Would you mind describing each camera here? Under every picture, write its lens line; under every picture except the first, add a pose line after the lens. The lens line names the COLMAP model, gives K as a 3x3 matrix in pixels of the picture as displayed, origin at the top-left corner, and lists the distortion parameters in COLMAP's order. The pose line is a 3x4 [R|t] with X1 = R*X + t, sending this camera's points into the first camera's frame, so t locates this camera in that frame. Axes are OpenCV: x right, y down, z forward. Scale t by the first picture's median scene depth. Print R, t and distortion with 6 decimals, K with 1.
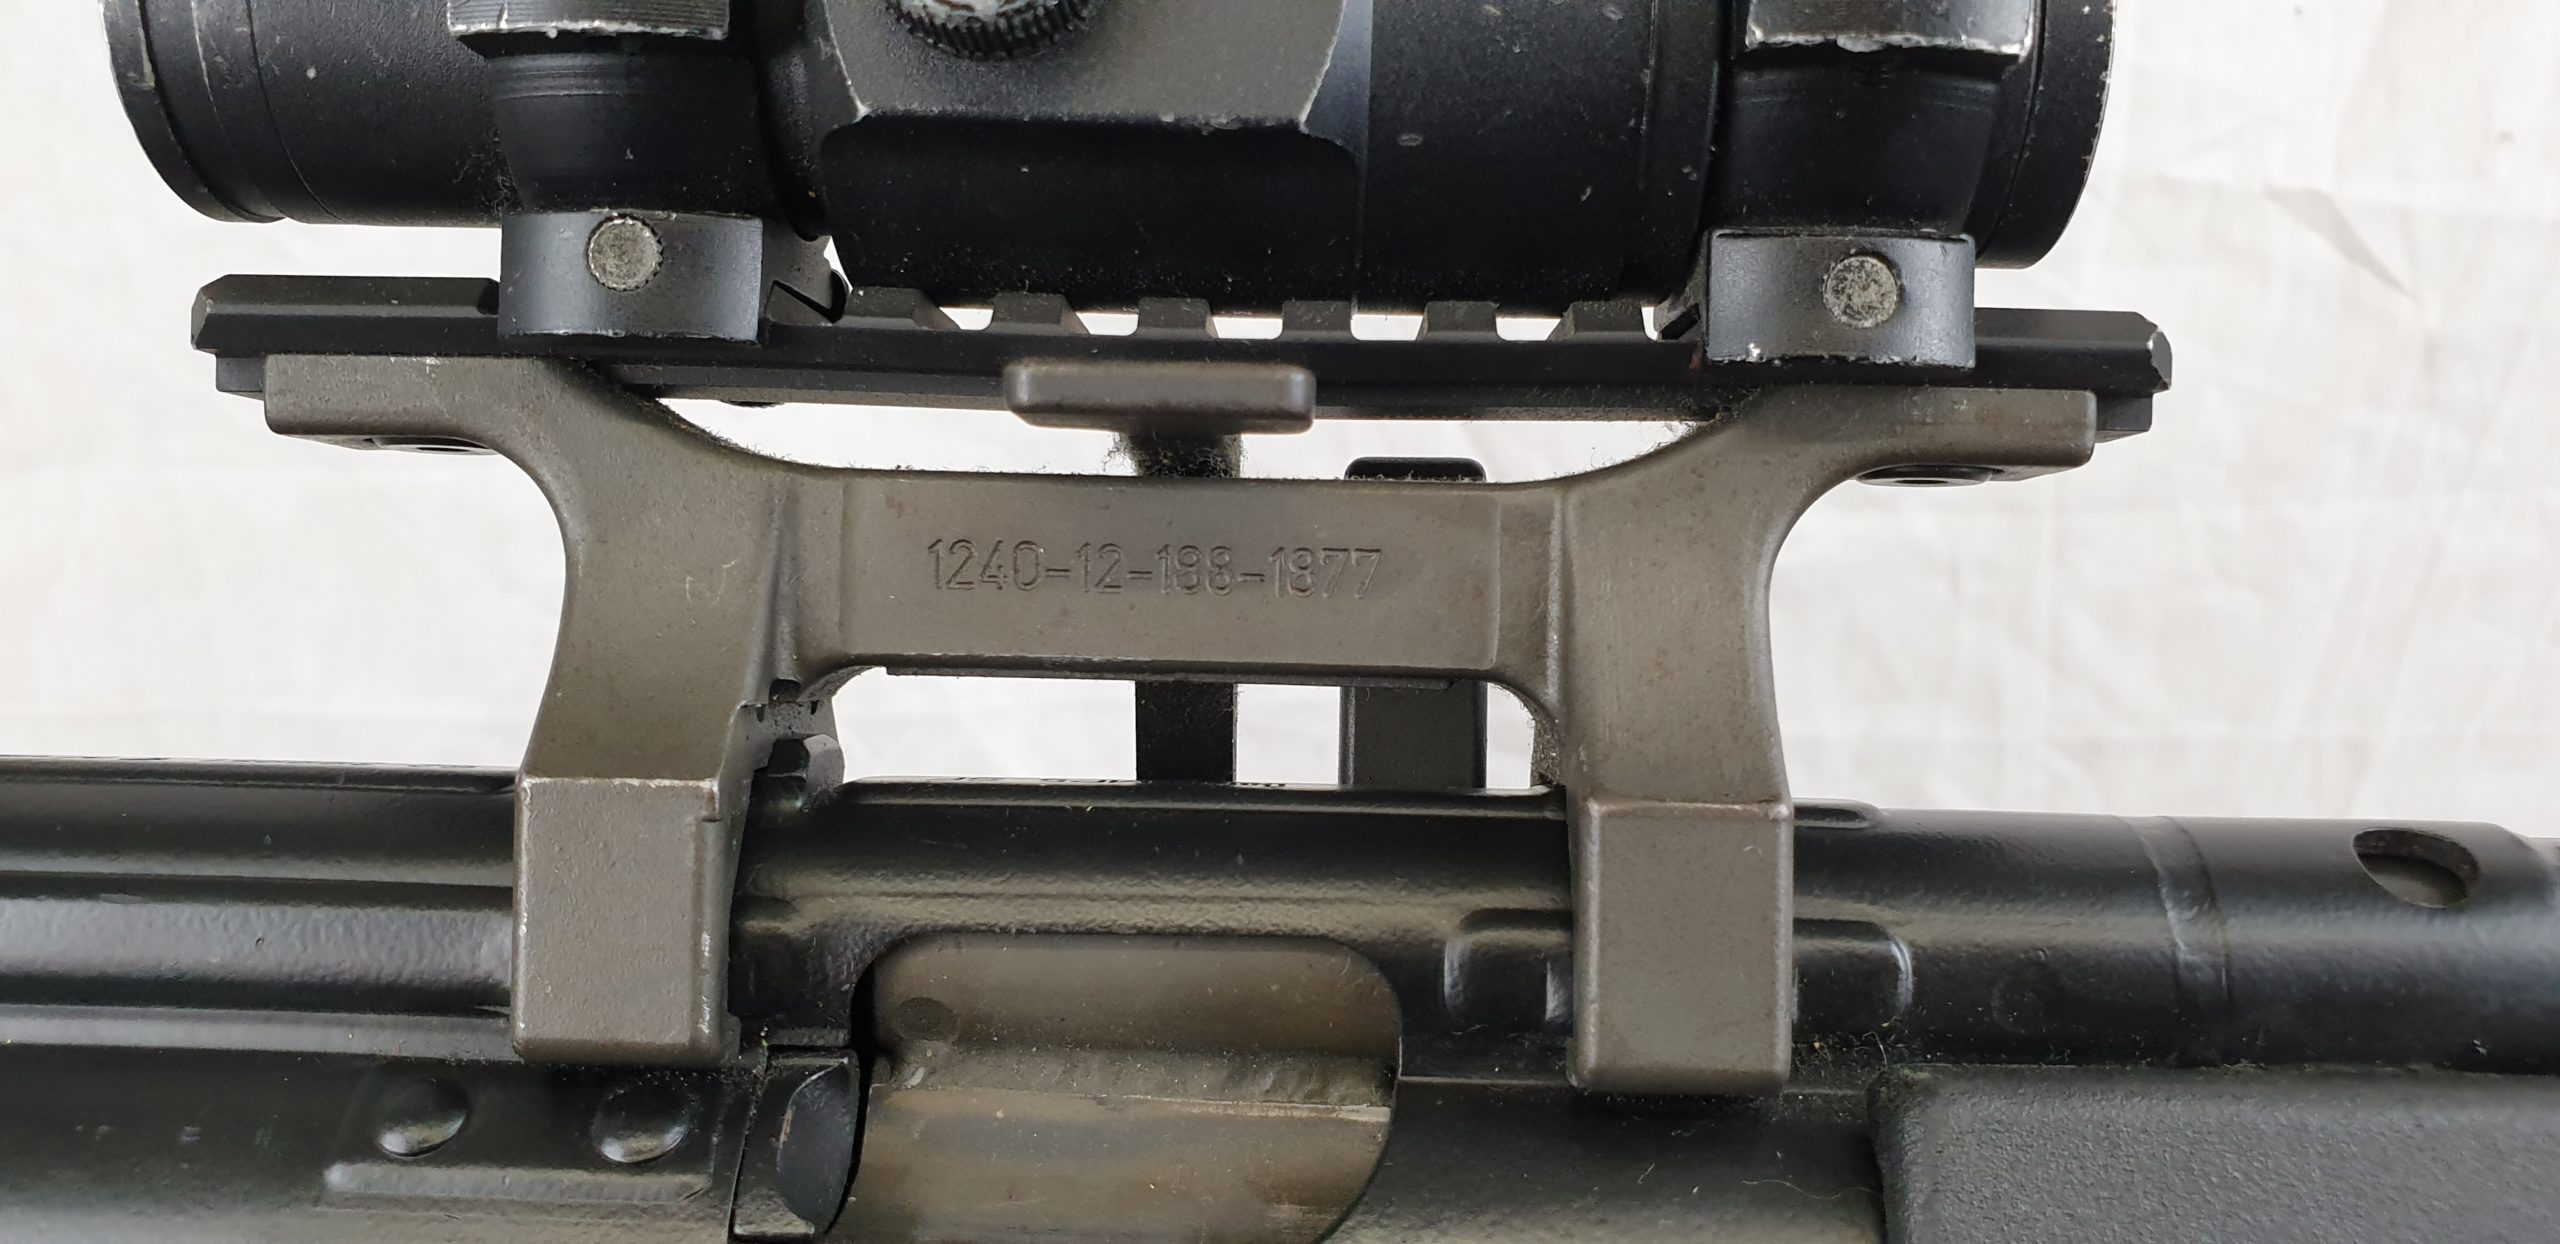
lens RADIAL K [[2060.2, 0, 1286.2], [0, 2060.2, 606.1], [0, 0, 1]] dist [0.012643, 0.004787]
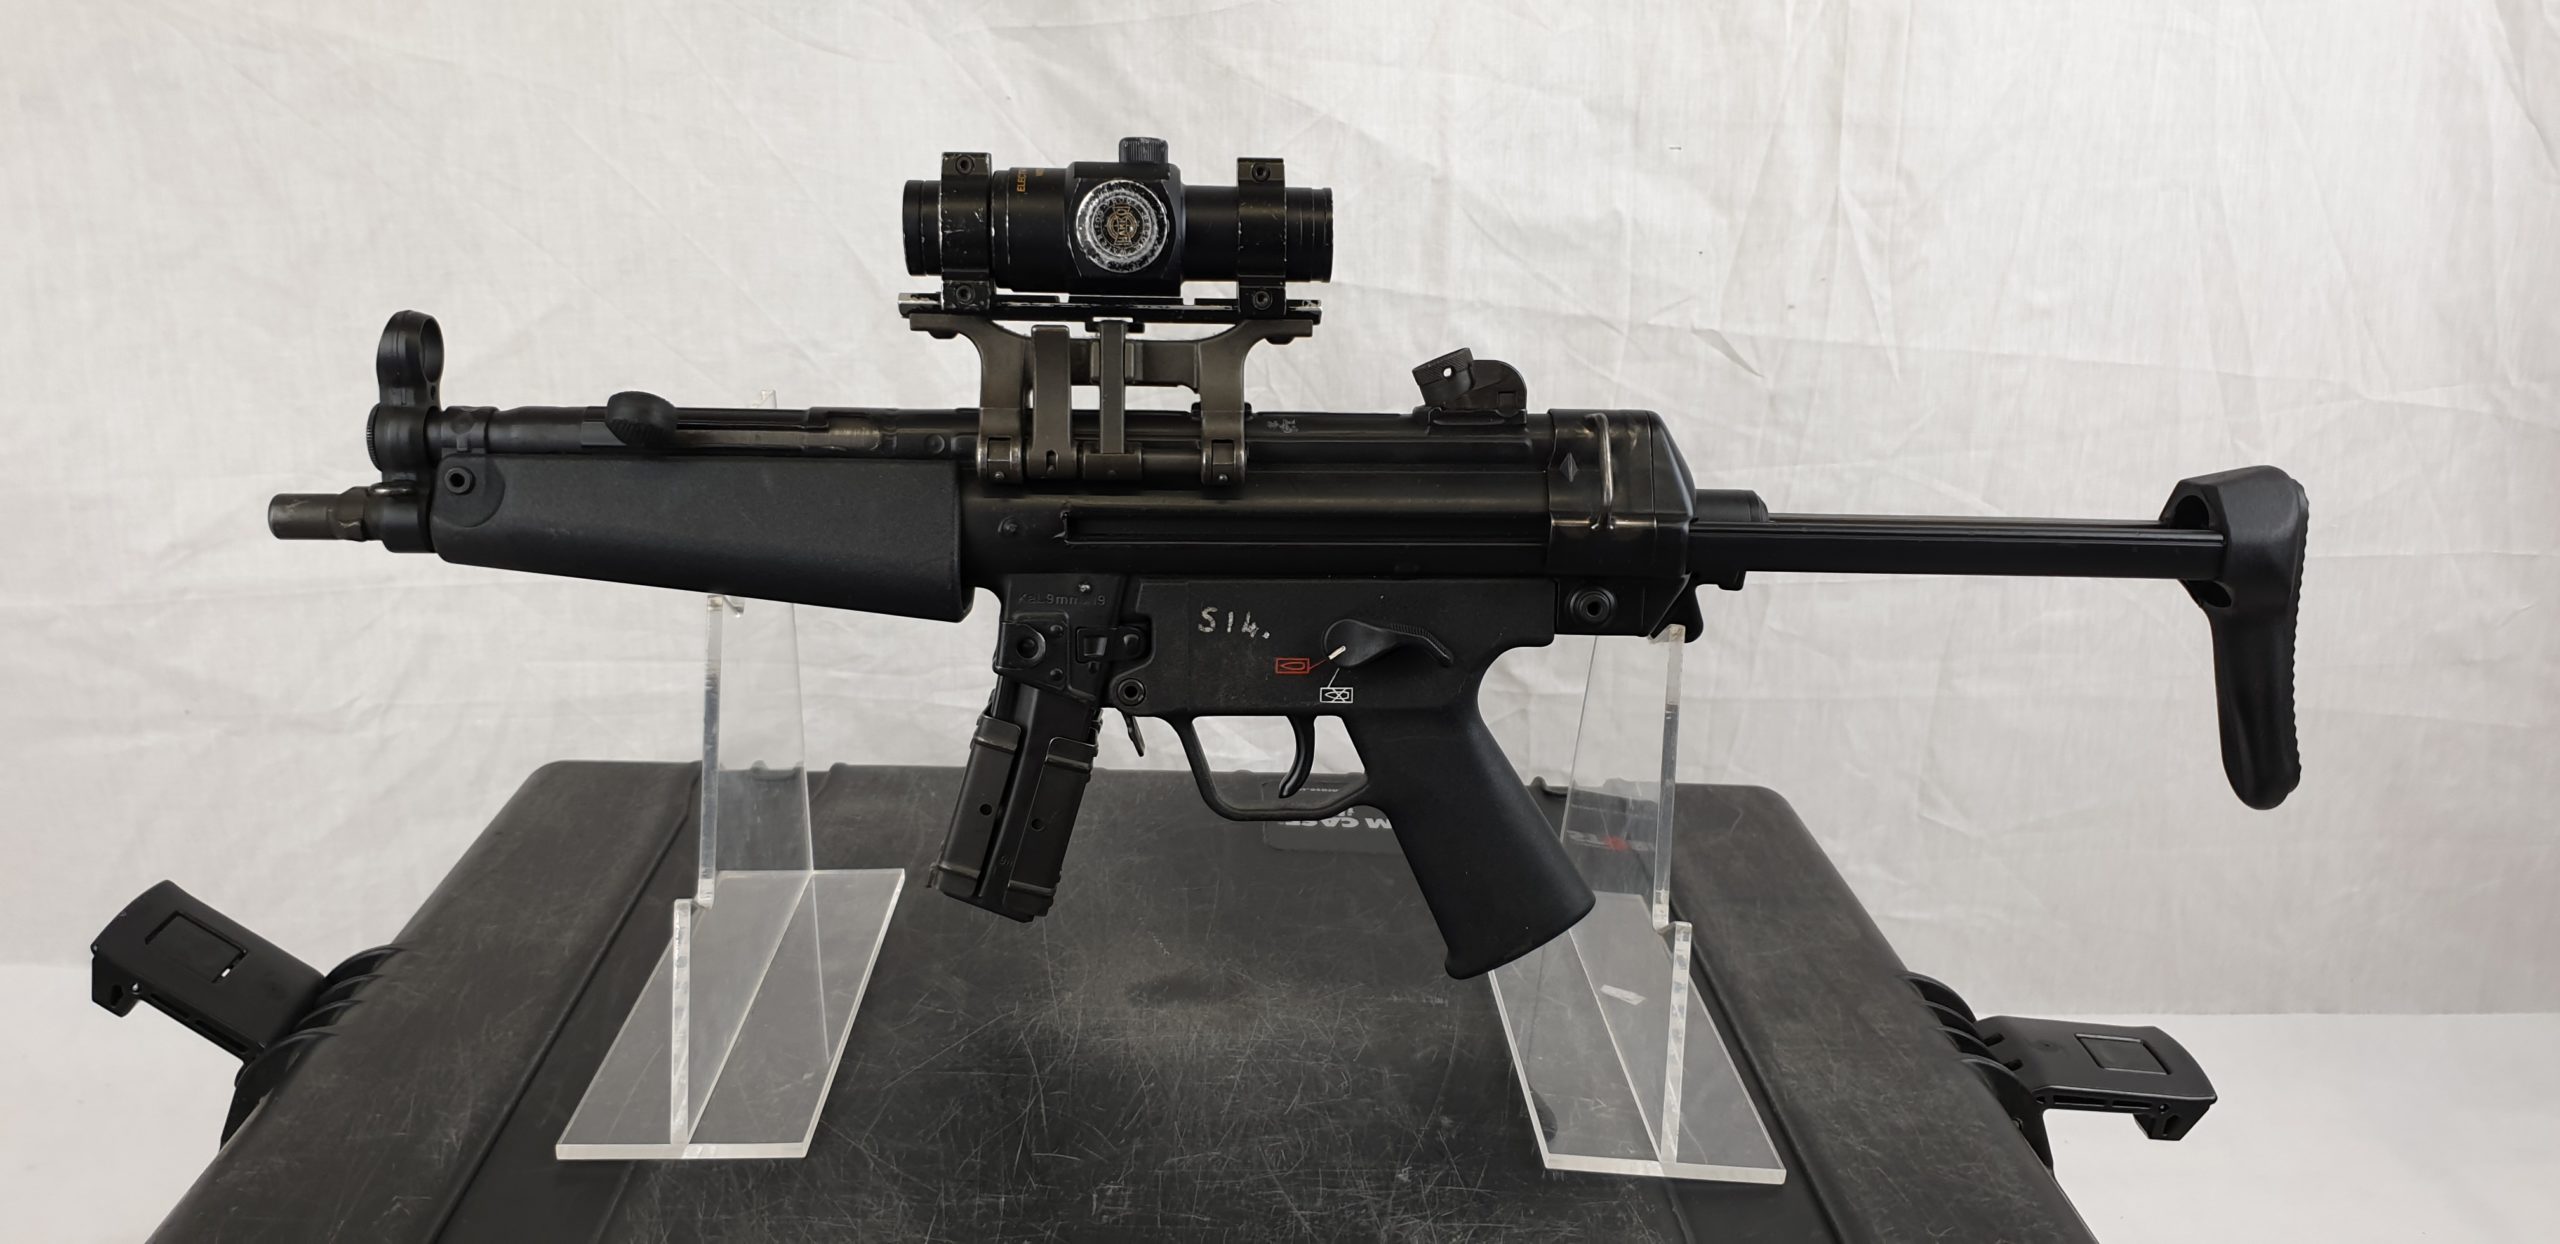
lens RADIAL K [[2042.4, 0, 1272.9], [0, 2042.4, 586.1], [0, 0, 1]] dist [0.038707, -0.047265]
pose [[0.998893, -0.006041, 0.046648, -0.276302], [0.009906, 0.996494, -0.083077, 0.742152], [-0.045983, 0.083447, 0.995451, -3.372142]]
